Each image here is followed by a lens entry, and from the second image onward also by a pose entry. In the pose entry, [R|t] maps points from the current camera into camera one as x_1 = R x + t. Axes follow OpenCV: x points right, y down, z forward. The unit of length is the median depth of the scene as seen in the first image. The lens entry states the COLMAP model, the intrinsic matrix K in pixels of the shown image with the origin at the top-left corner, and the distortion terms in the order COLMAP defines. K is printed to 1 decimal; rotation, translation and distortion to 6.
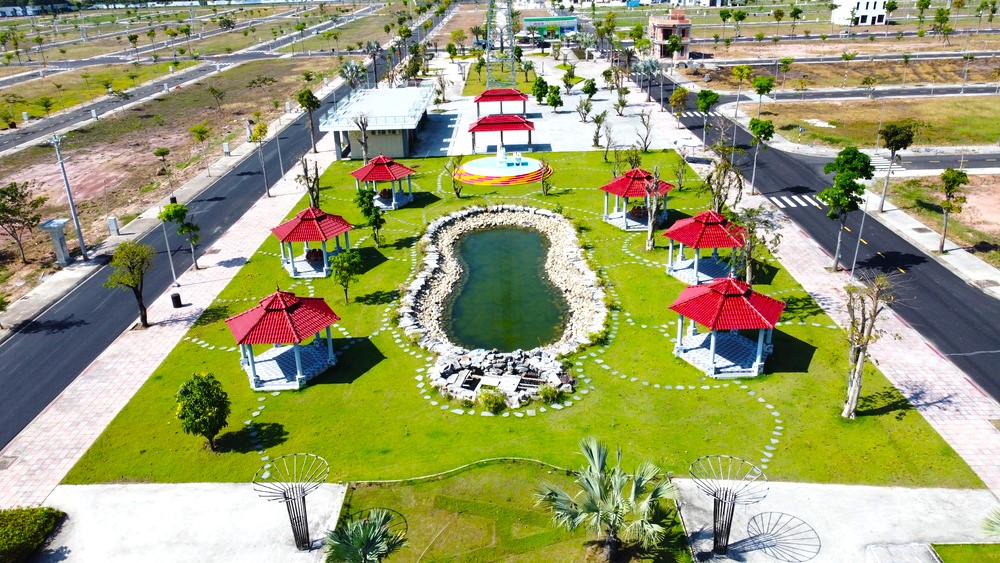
lens RADIAL K [[750.6, 0, 500.0], [0, 750.6, 281.5], [0, 0, 1]] dist [-0.000566, 0.005136]
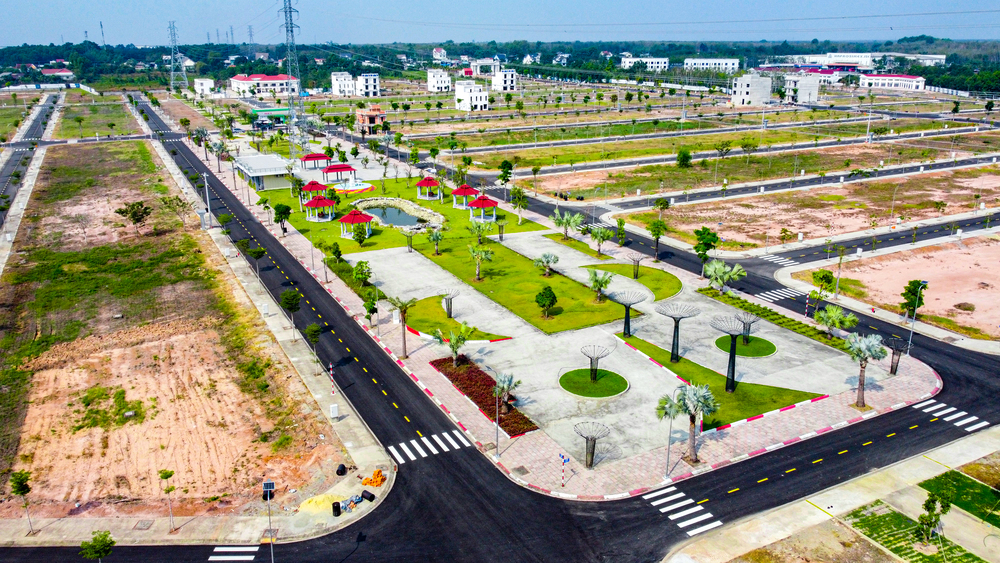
lens RADIAL K [[750.6, 0, 500.0], [0, 750.6, 281.5], [0, 0, 1]] dist [-0.000566, 0.005136]
pose [[0.883590, -0.119334, 0.452801, -0.298662], [0.162310, 0.985085, -0.057115, 0.143584], [-0.439232, 0.123960, 0.889781, -0.495414]]
